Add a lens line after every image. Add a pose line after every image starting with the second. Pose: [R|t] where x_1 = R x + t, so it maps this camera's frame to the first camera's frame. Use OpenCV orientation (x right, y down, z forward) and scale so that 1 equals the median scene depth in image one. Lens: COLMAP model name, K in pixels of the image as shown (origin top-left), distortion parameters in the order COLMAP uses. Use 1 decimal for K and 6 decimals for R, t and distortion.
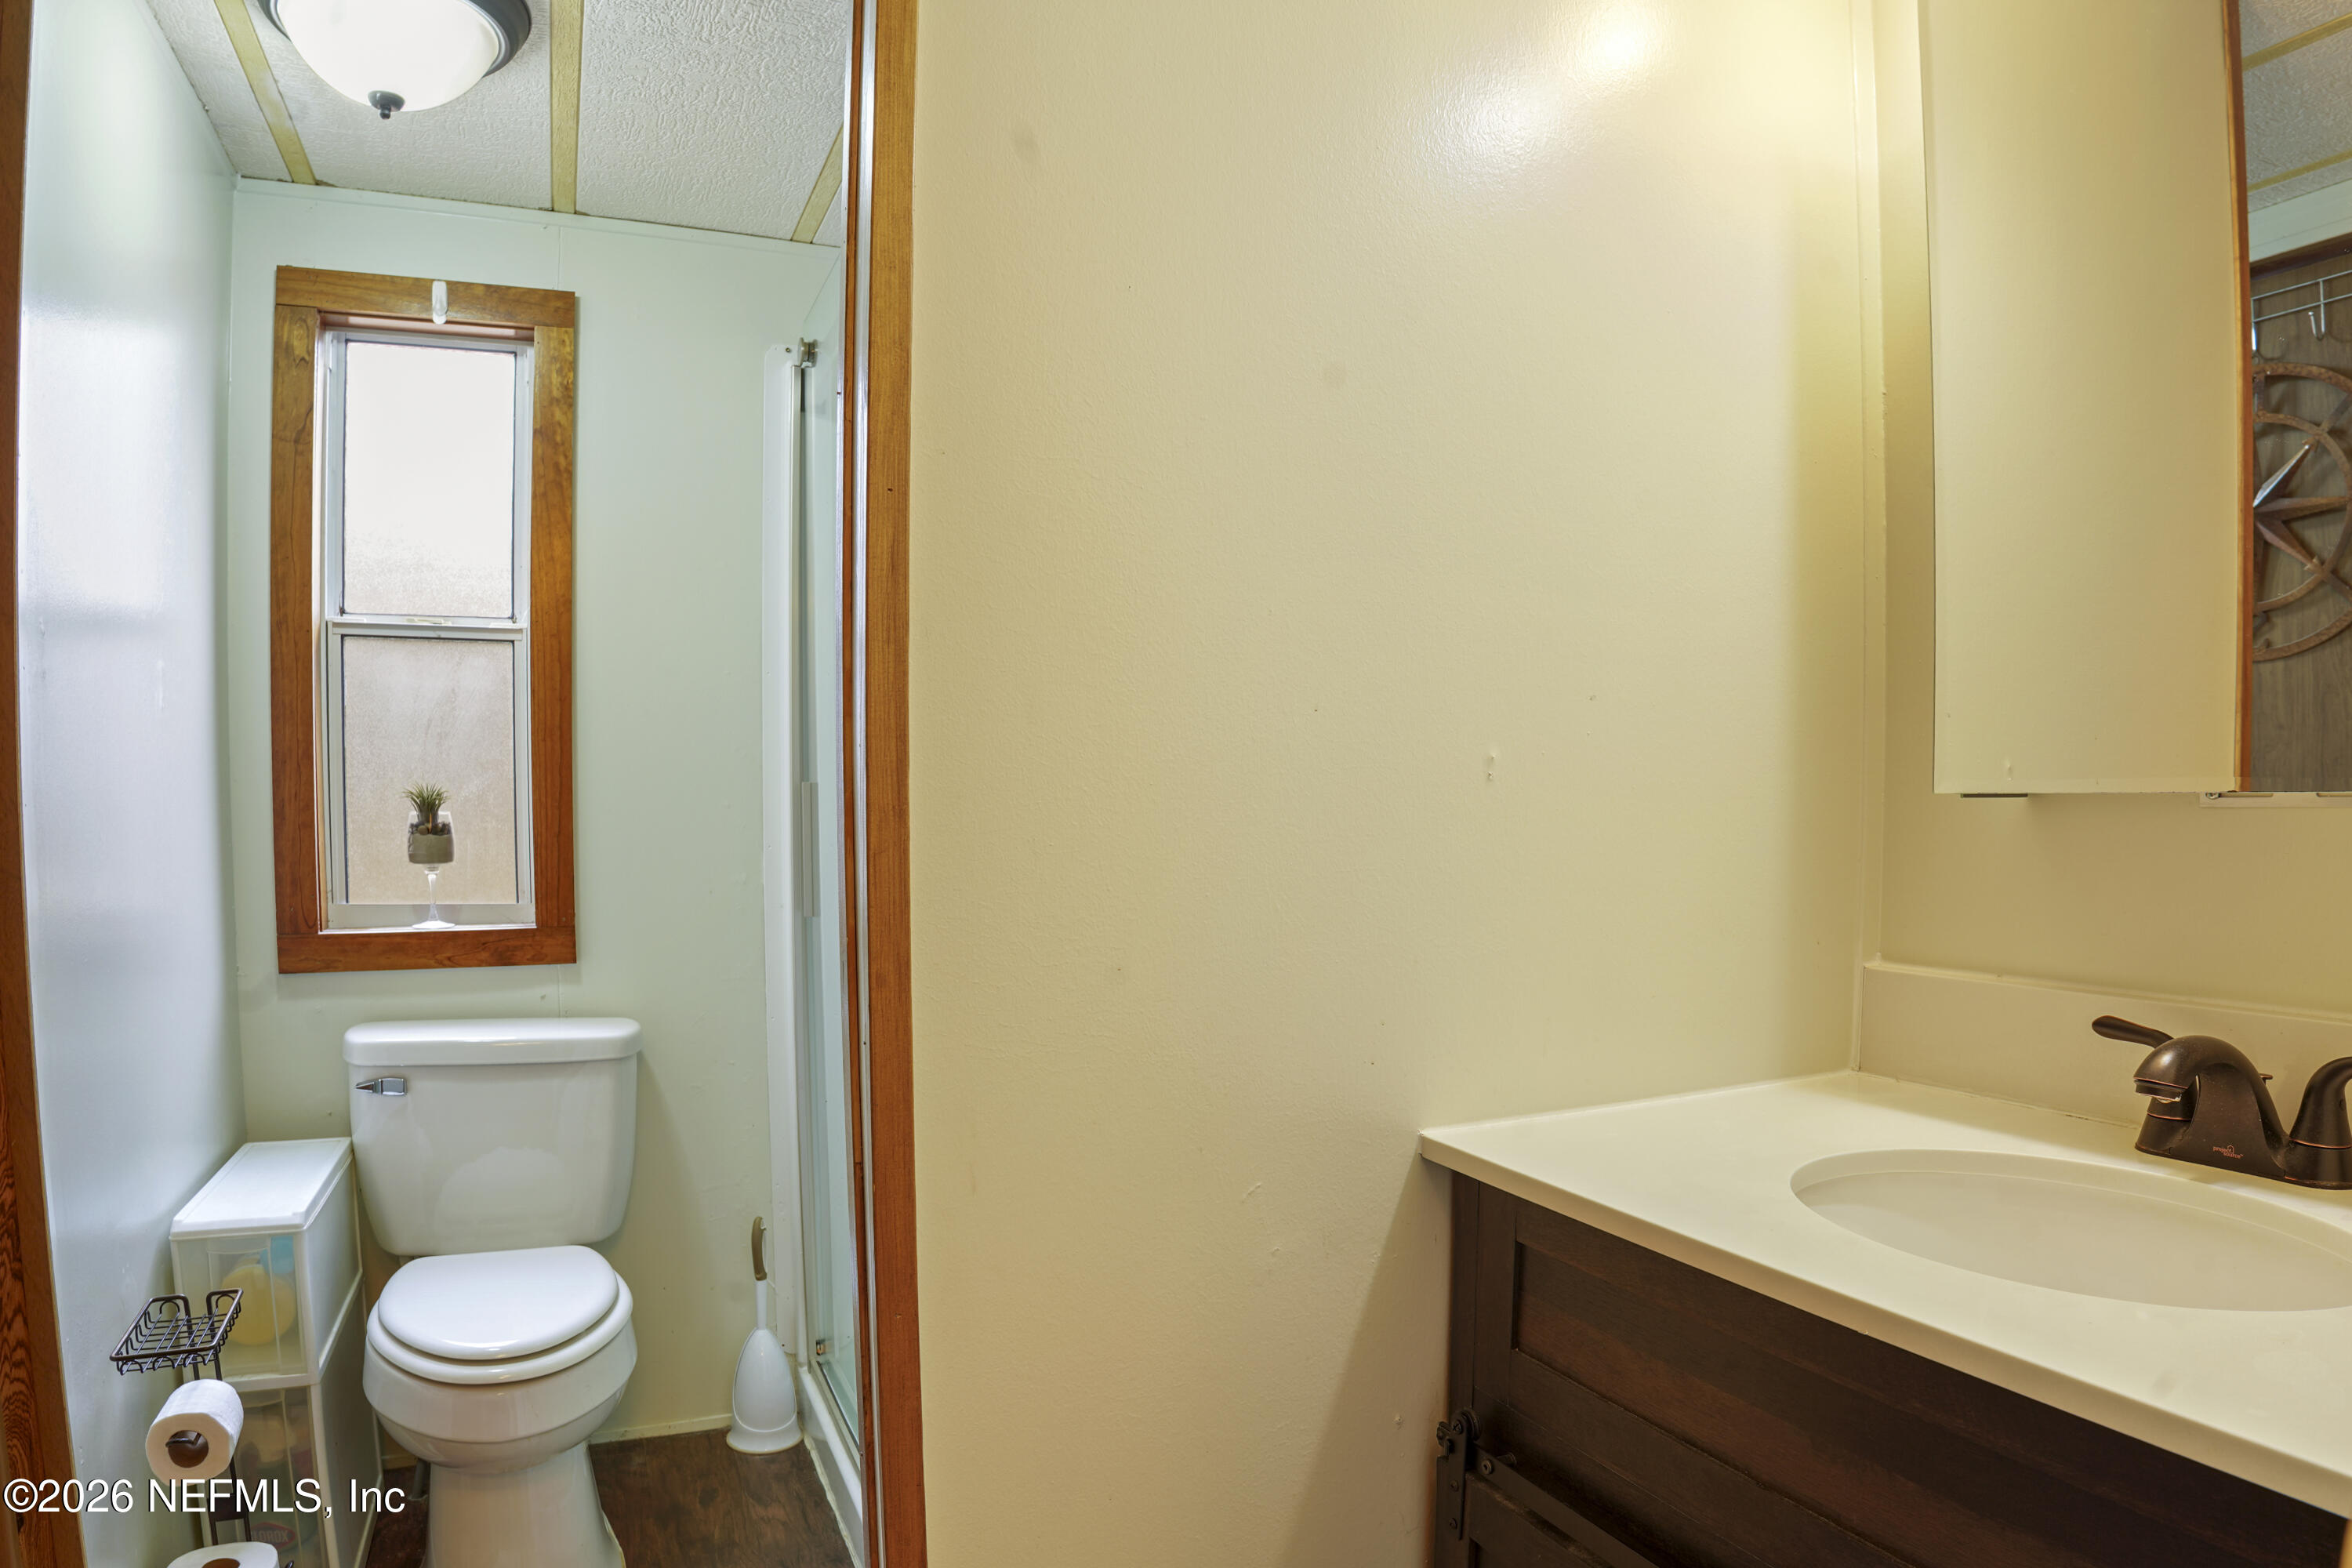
lens RADIAL K [[1388.6, 0, 1175.5], [0, 1388.6, 787.6], [0, 0, 1]] dist [-0.131426, 0.032081]
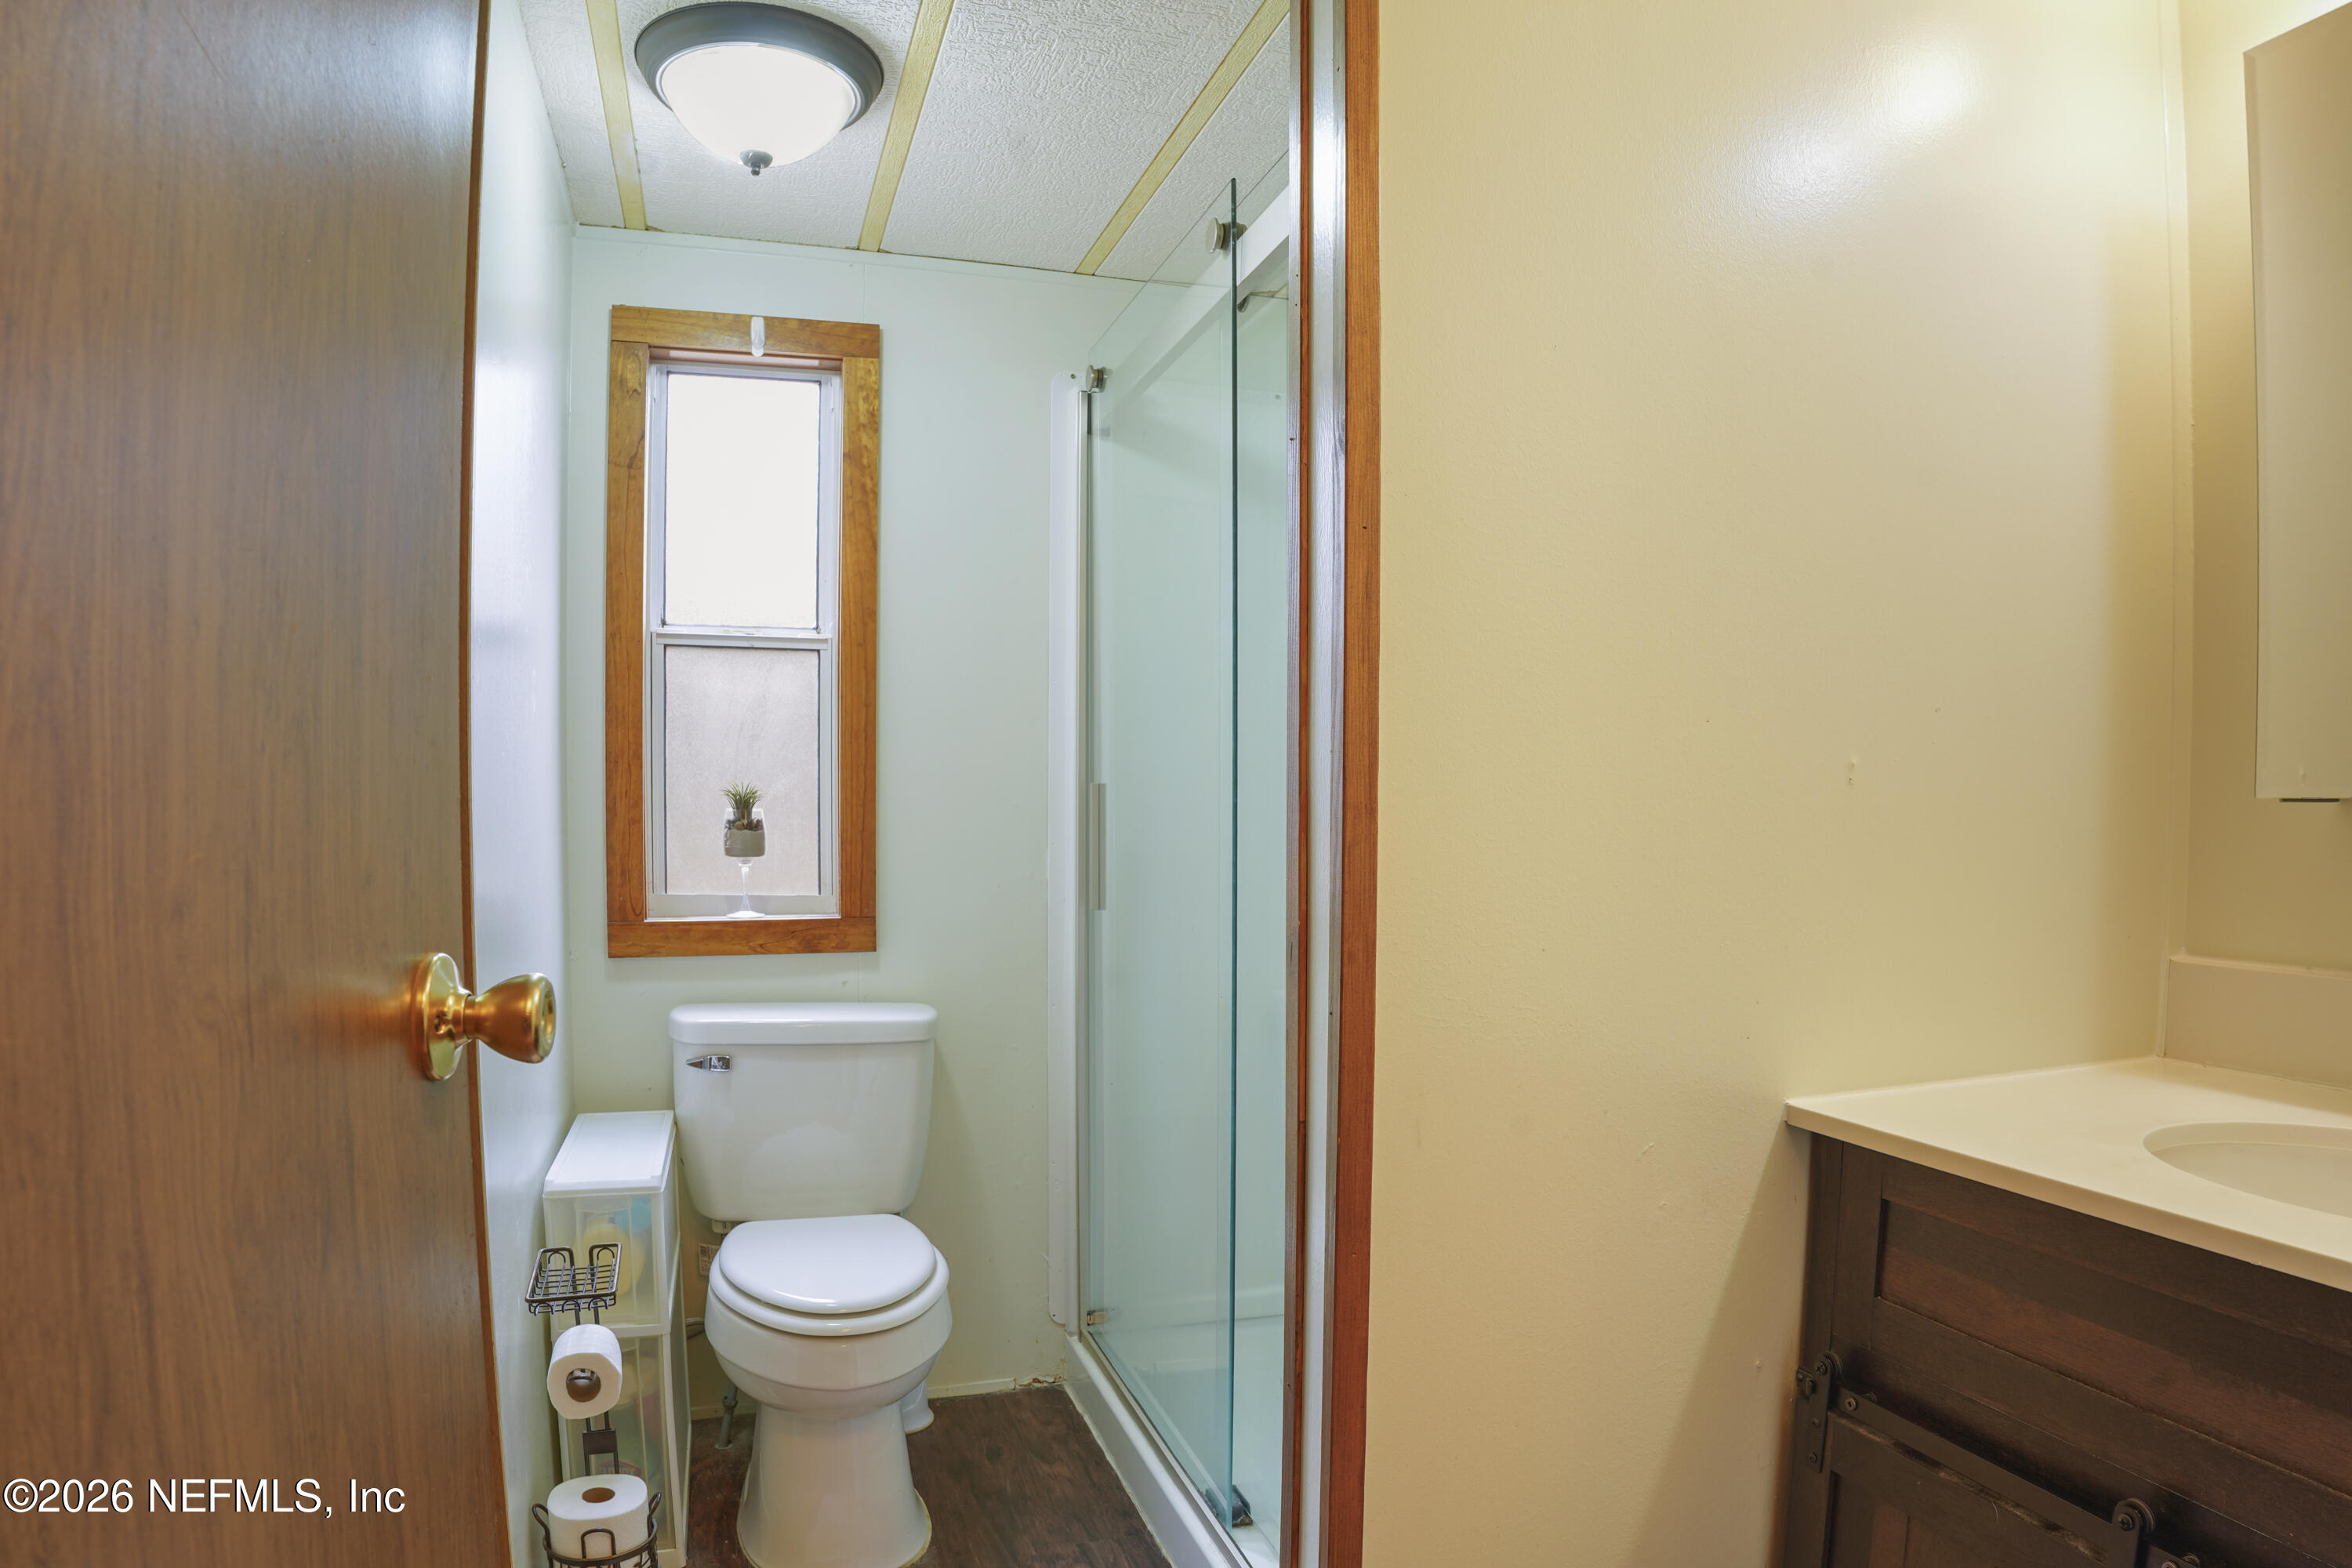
lens RADIAL K [[1388.6, 0, 1182.7], [0, 1388.6, 785.8], [0, 0, 1]] dist [-0.131426, 0.032081]
pose [[0.994836, 0.004338, -0.101406, -0.115854], [-0.004654, 0.999985, -0.002886, 0.001010], [0.101392, 0.003344, 0.994841, -0.076644]]
